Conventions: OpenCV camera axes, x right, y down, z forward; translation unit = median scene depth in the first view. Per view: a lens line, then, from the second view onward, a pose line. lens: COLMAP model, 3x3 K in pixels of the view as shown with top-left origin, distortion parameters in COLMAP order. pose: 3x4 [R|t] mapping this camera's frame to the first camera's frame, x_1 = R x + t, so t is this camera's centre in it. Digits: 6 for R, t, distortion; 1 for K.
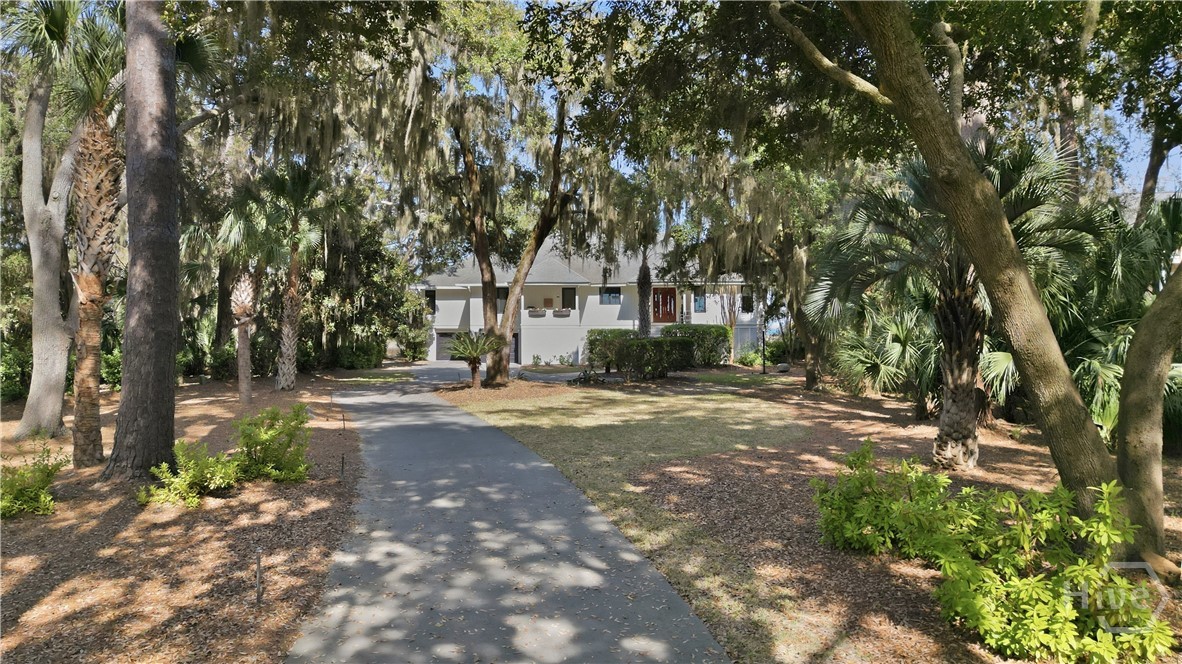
lens RADIAL K [[821.6, 0, 590.6], [0, 821.6, 332.7], [0, 0, 1]] dist [0.004597, 0.000624]
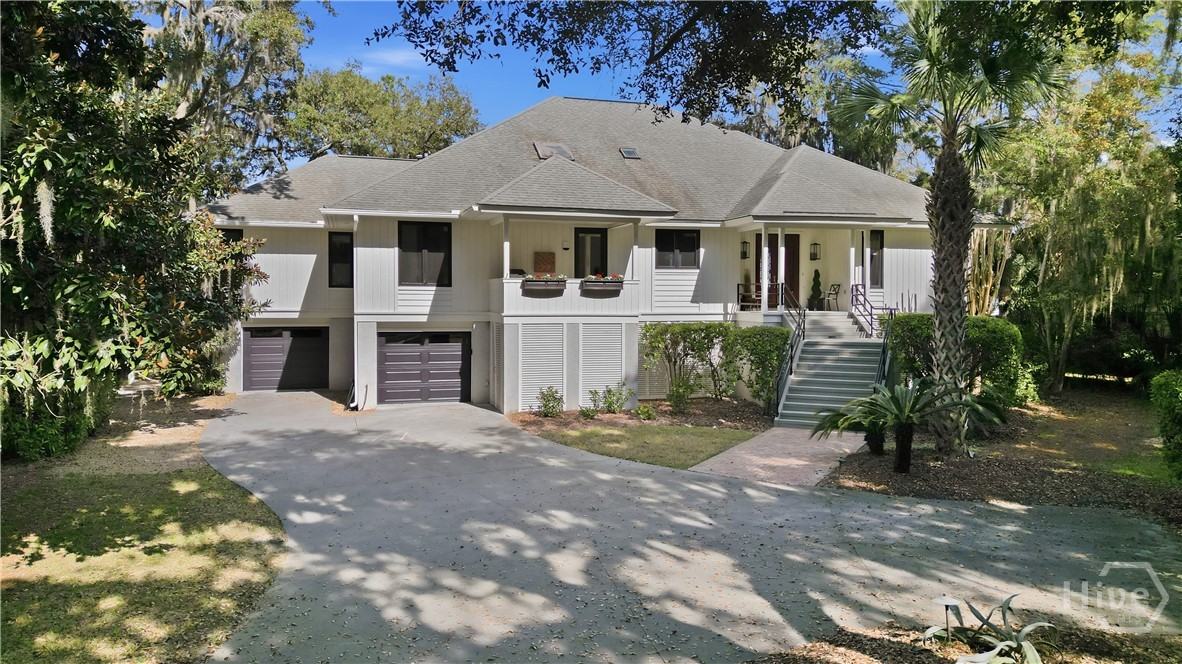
lens RADIAL K [[821.6, 0, 591.8], [0, 821.6, 329.9], [0, 0, 1]] dist [0.004597, 0.000624]
pose [[0.951976, -0.005204, 0.306128, -0.160657], [-0.003607, 0.999596, 0.028207, -0.013264], [-0.306151, -0.027957, 0.951572, 0.582815]]
